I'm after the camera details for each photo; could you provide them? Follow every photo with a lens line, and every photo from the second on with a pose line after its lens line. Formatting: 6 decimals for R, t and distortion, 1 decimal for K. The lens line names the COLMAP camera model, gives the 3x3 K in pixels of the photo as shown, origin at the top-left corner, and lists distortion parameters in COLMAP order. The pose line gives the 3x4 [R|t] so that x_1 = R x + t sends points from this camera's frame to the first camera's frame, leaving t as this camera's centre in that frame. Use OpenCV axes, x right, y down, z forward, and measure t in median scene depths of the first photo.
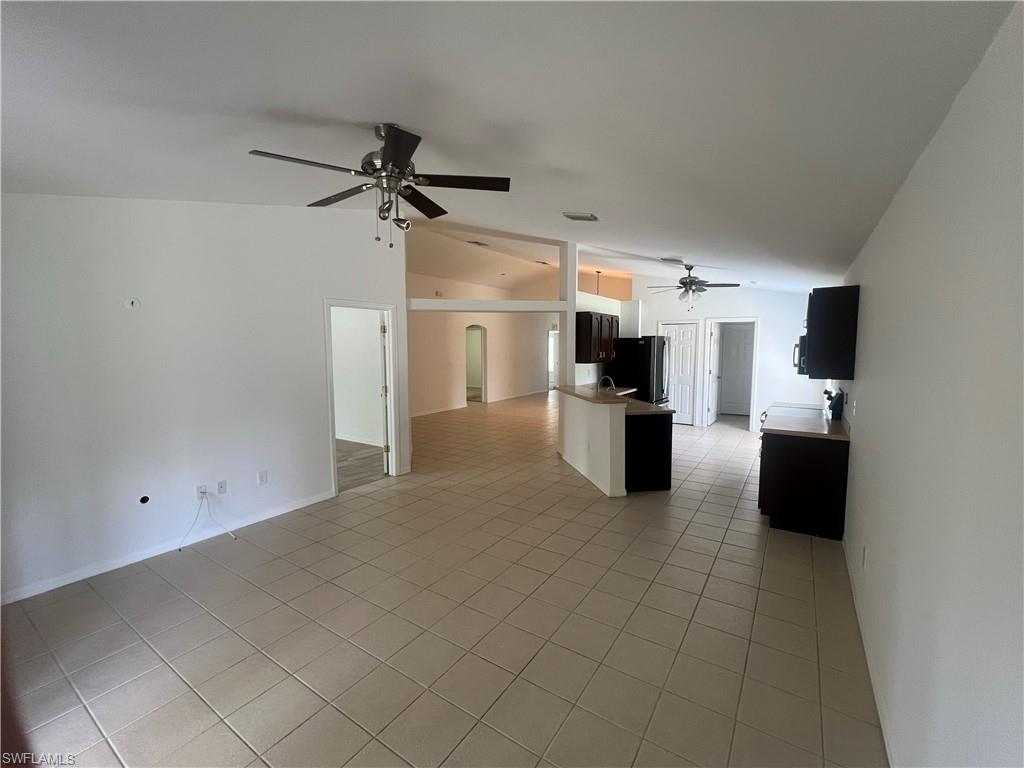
lens RADIAL K [[436.0, 0, 512.1], [0, 436.0, 384.1], [0, 0, 1]] dist [0.012186, -0.000078]
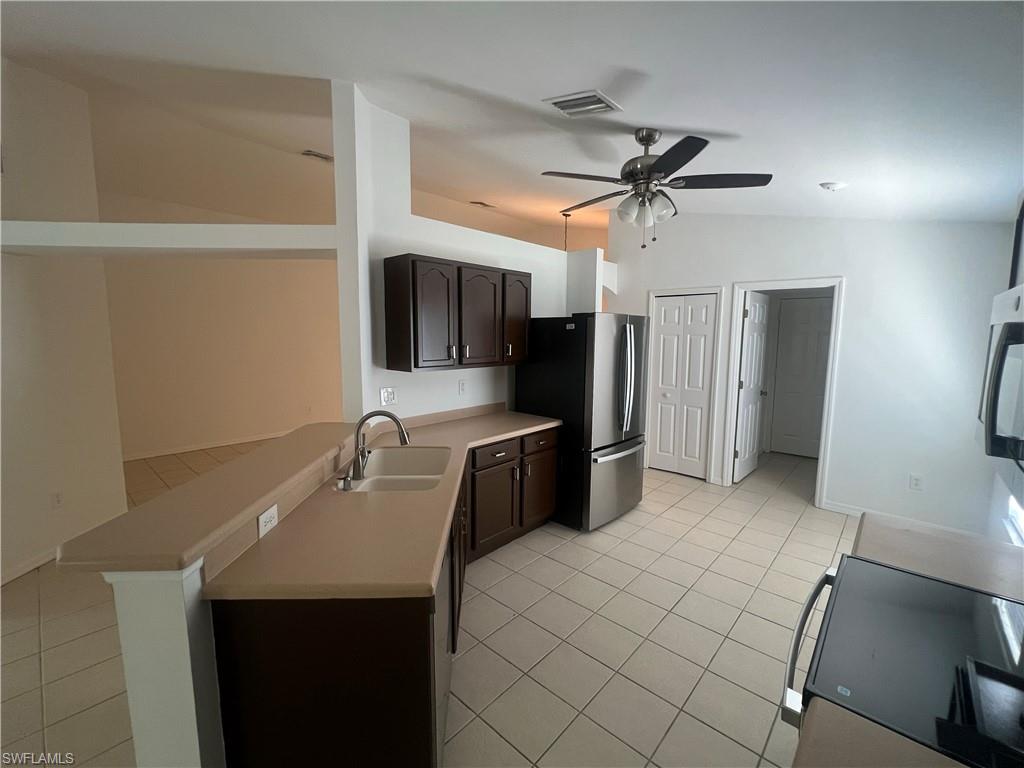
lens RADIAL K [[436.0, 0, 512.3], [0, 436.0, 383.4], [0, 0, 1]] dist [0.012186, -0.000078]
pose [[0.988145, 0.024305, -0.151588, 0.265506], [-0.021310, 0.999545, 0.021347, -0.035745], [0.152038, -0.017863, 0.988213, 0.441117]]
